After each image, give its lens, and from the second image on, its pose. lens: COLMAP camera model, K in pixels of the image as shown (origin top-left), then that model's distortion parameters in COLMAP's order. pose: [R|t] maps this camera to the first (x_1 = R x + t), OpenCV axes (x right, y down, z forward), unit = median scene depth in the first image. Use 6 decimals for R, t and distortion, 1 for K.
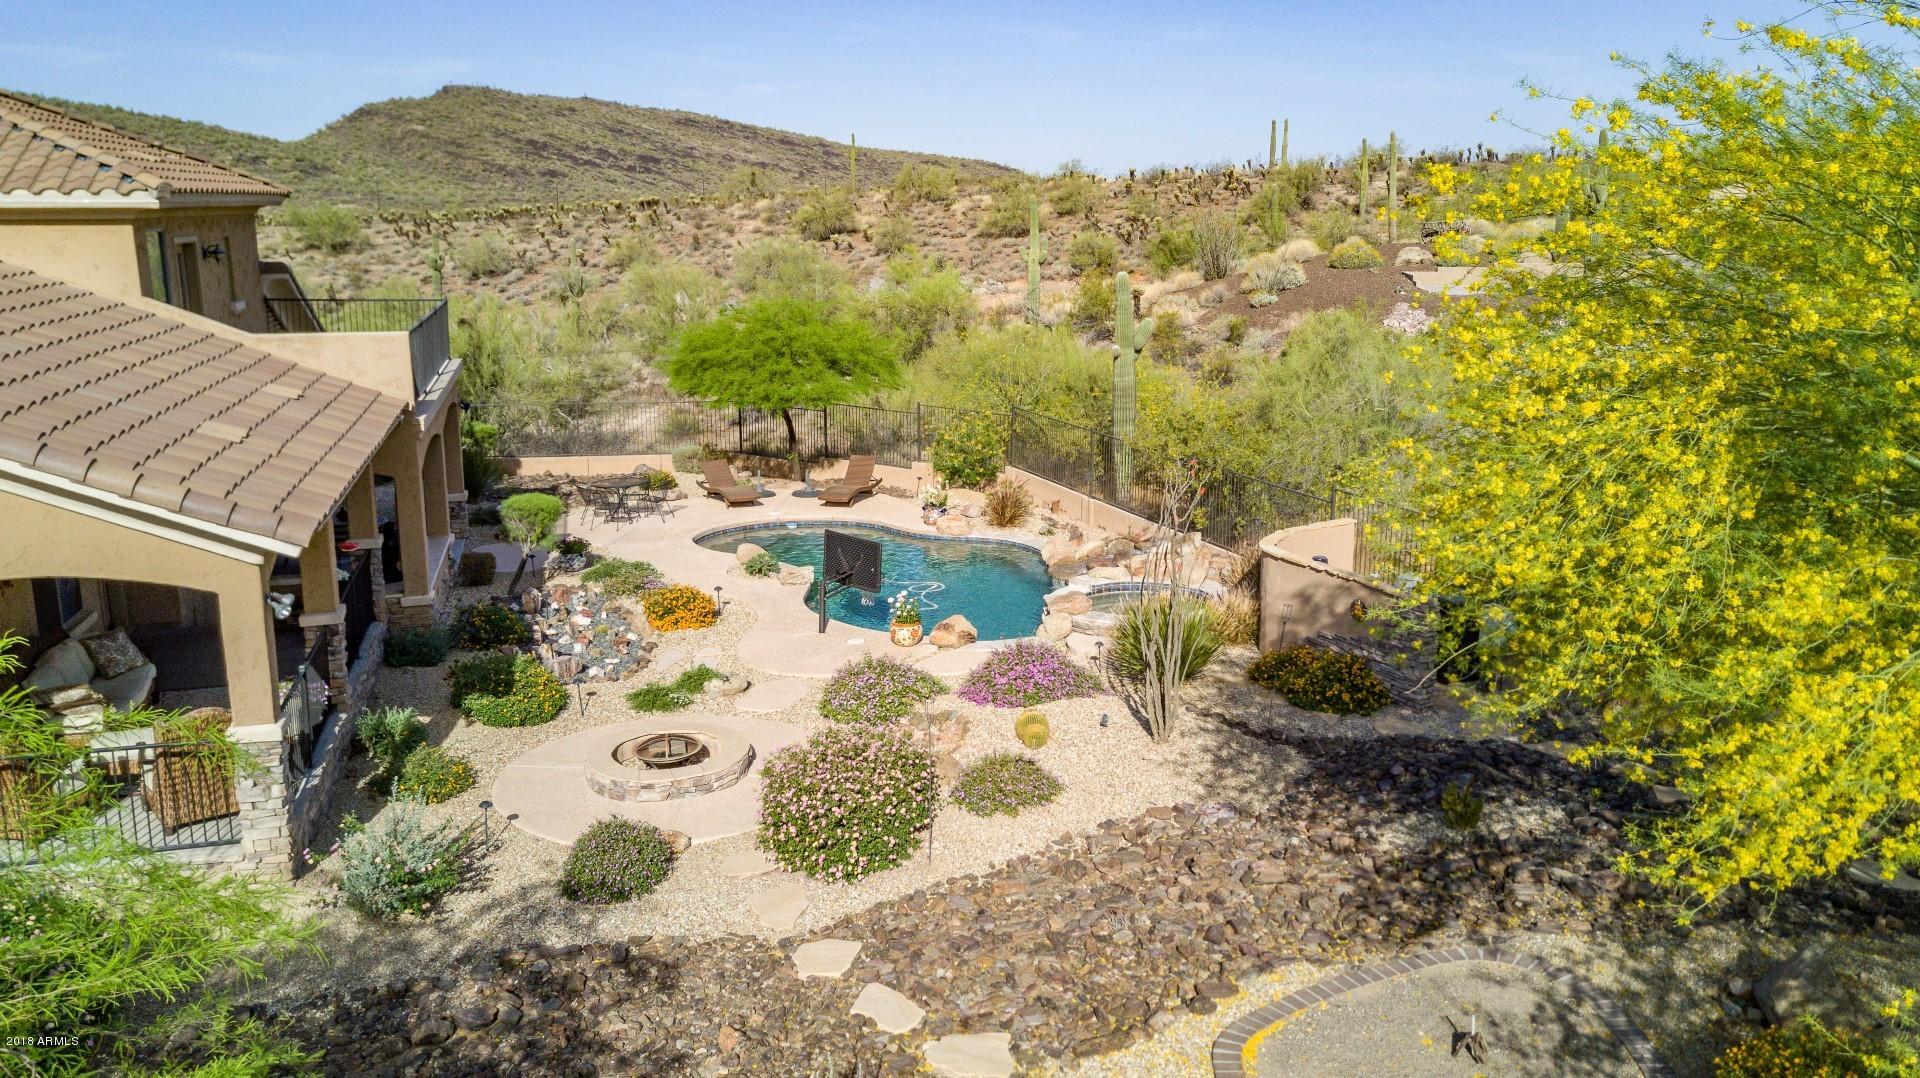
lens RADIAL K [[1491.2, 0, 960.2], [0, 1491.2, 543.8], [0, 0, 1]] dist [0.016482, 0.023111]
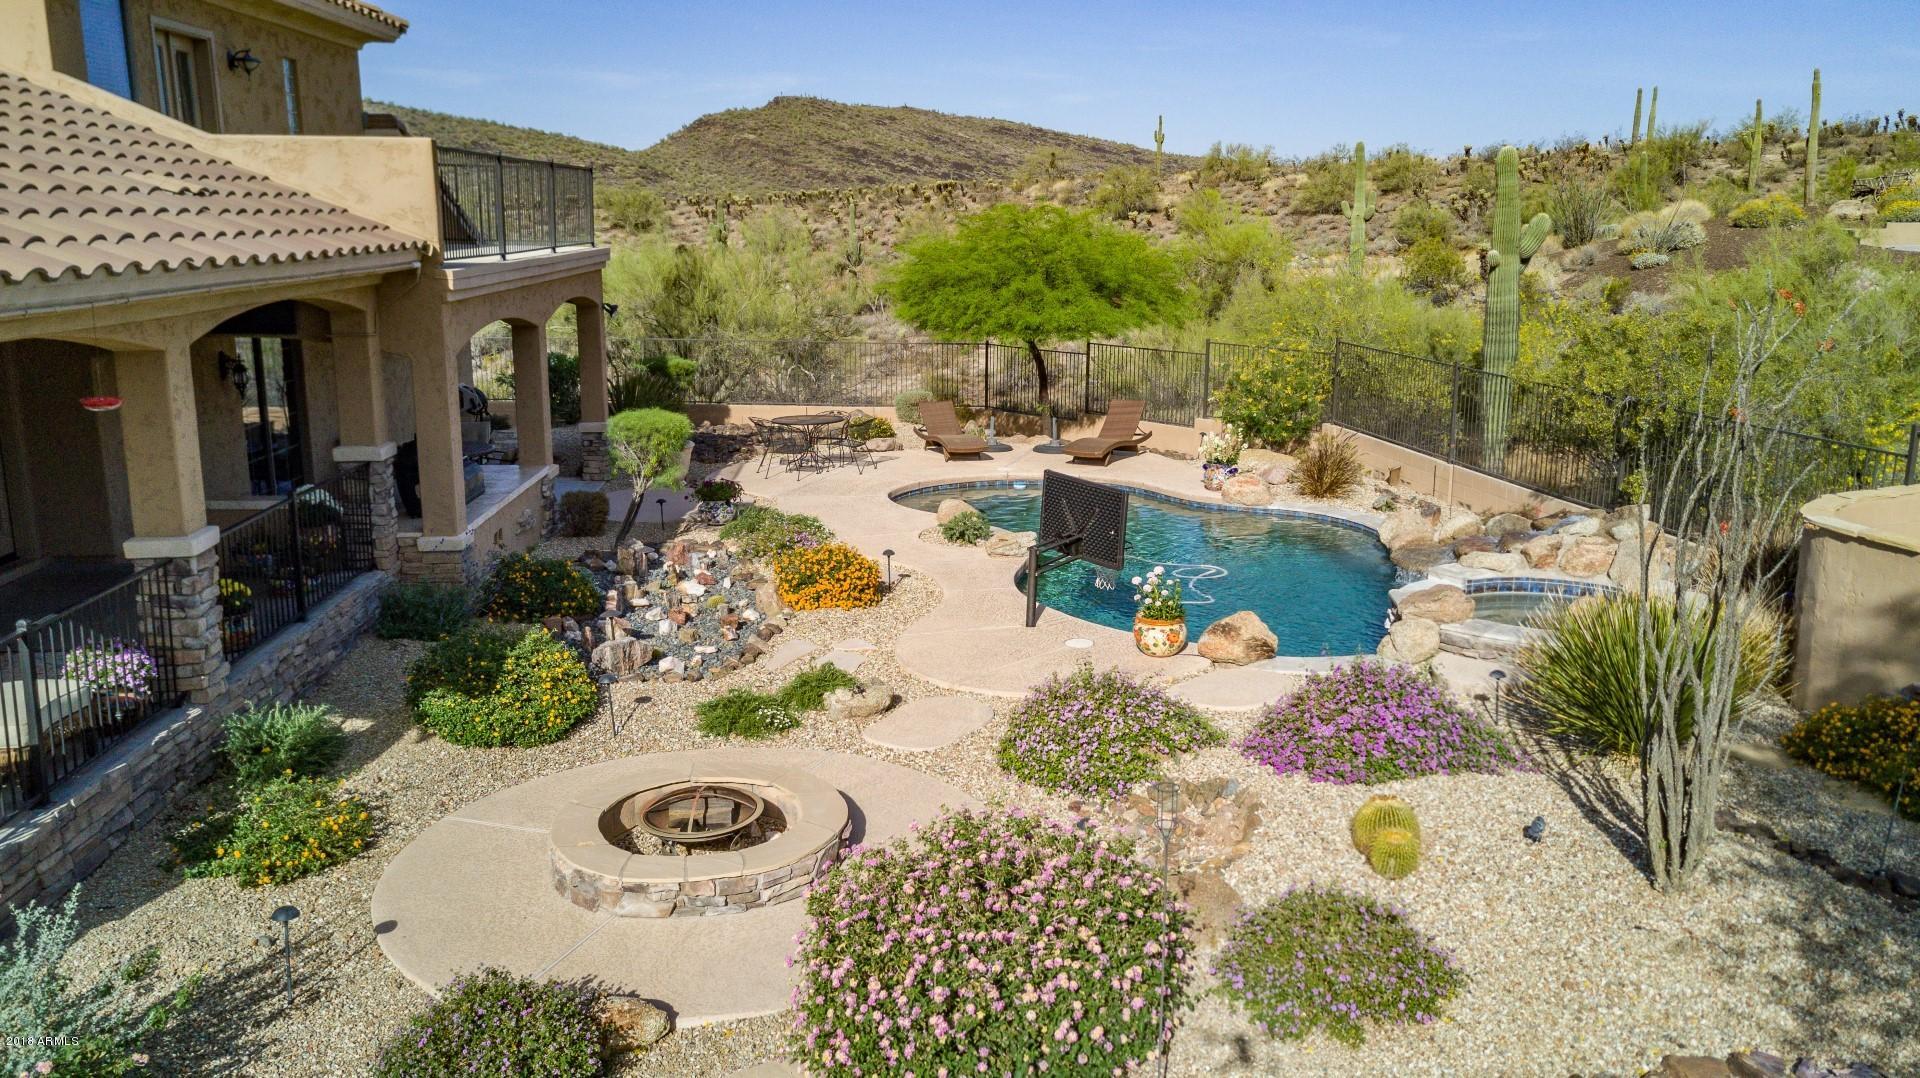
lens RADIAL K [[1491.2, 0, 975.4], [0, 1491.2, 519.9], [0, 0, 1]] dist [0.016482, 0.023111]
pose [[0.981728, 0.046339, -0.184561, 0.000106], [-0.050190, 0.998608, -0.016246, 0.021751], [0.183552, 0.025213, 0.982687, 0.313284]]
